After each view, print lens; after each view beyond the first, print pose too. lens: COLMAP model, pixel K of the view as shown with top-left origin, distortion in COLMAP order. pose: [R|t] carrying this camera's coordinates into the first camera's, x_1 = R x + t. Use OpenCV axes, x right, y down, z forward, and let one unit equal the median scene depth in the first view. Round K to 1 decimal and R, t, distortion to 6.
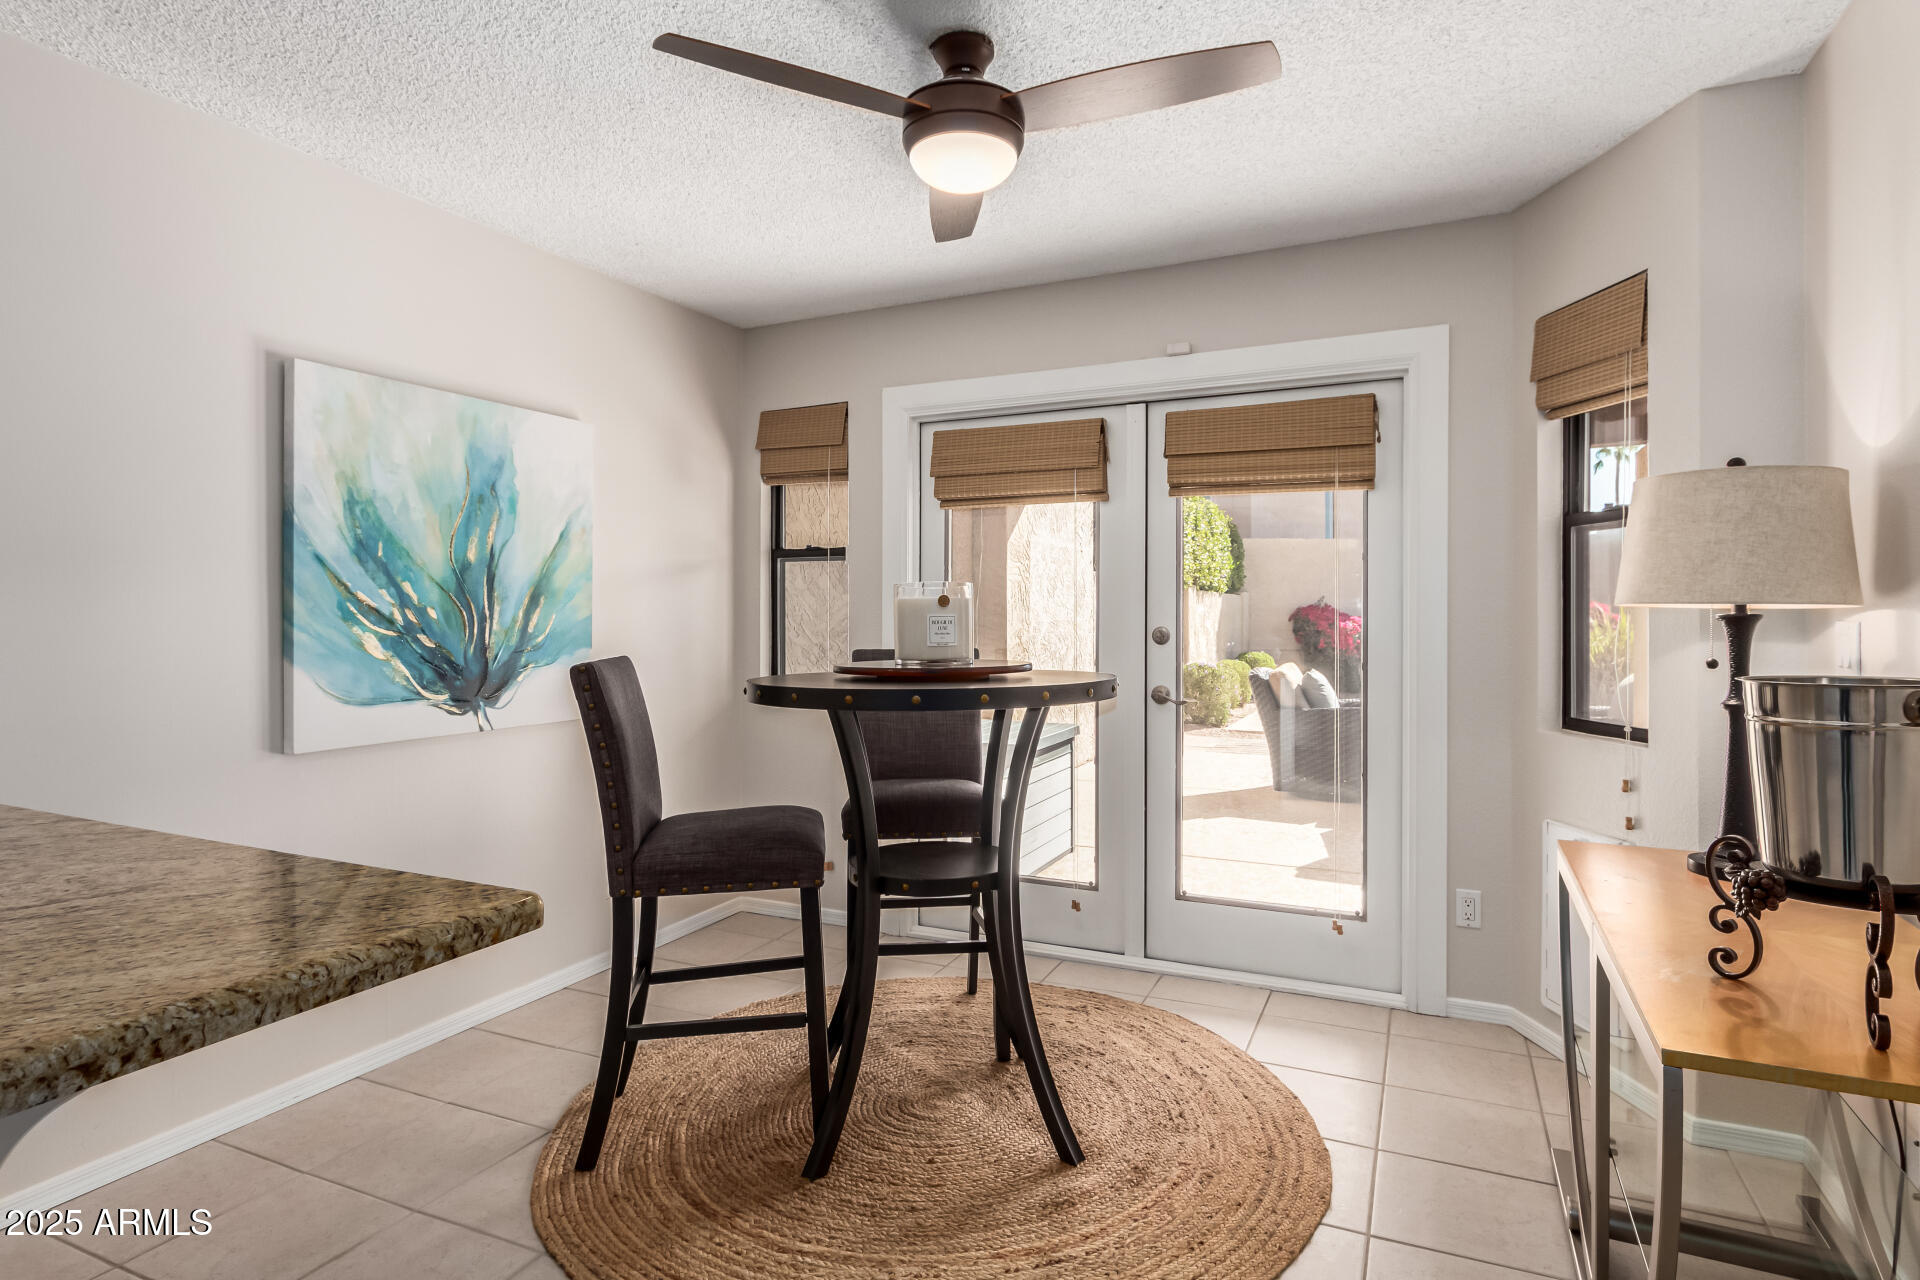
lens RADIAL K [[1031.4, 0, 950.3], [0, 1031.4, 629.5], [0, 0, 1]] dist [0.001449, 0.000478]
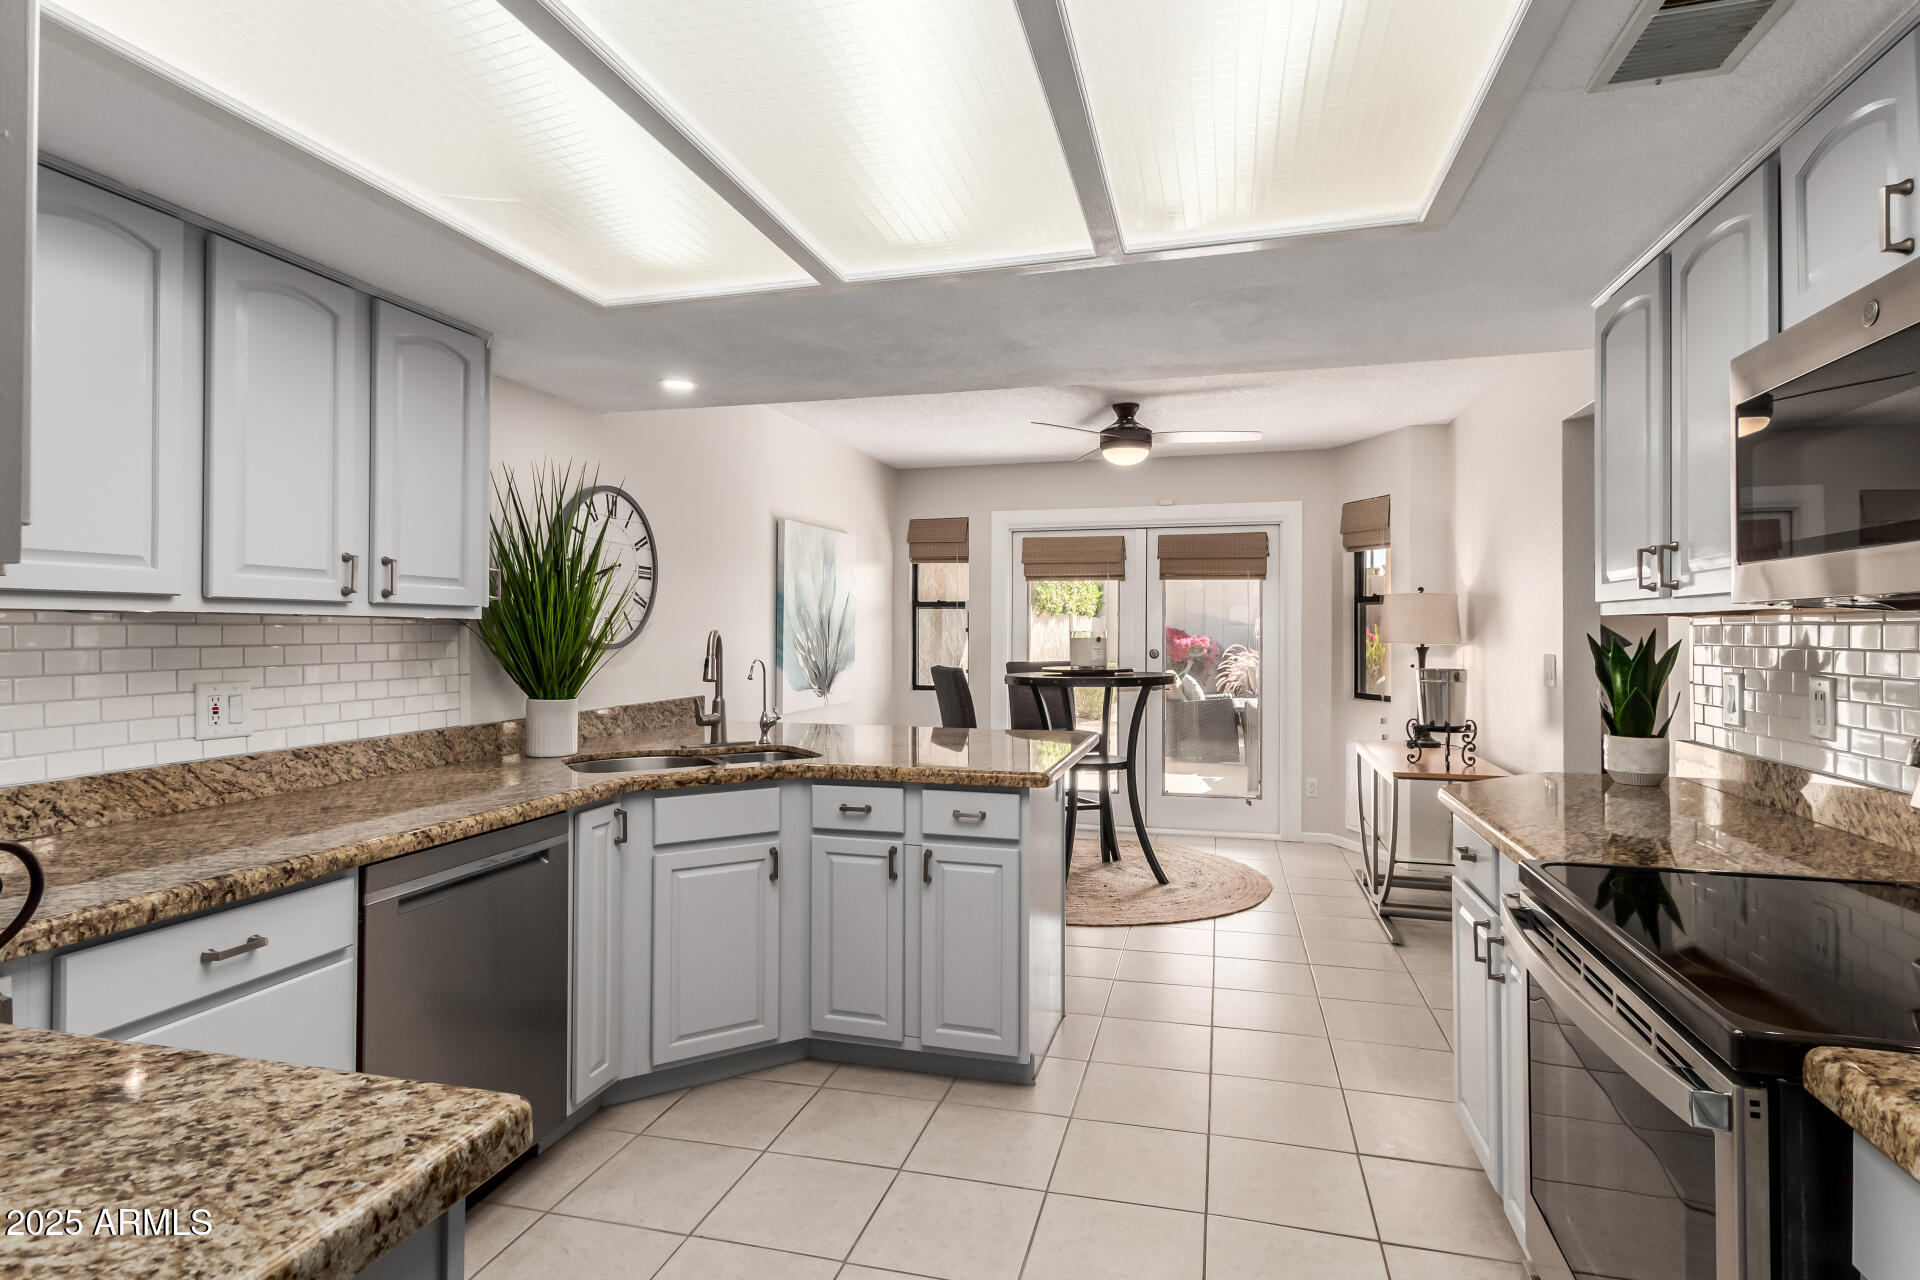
lens RADIAL K [[973.9, 0, 961.0], [0, 973.9, 631.9], [0, 0, 1]] dist [0.004977, -0.001146]
pose [[0.984826, 0.003610, 0.173507, -0.487560], [-0.001395, 0.999916, -0.012885, -0.011175], [-0.173539, 0.012447, 0.984748, -0.736717]]
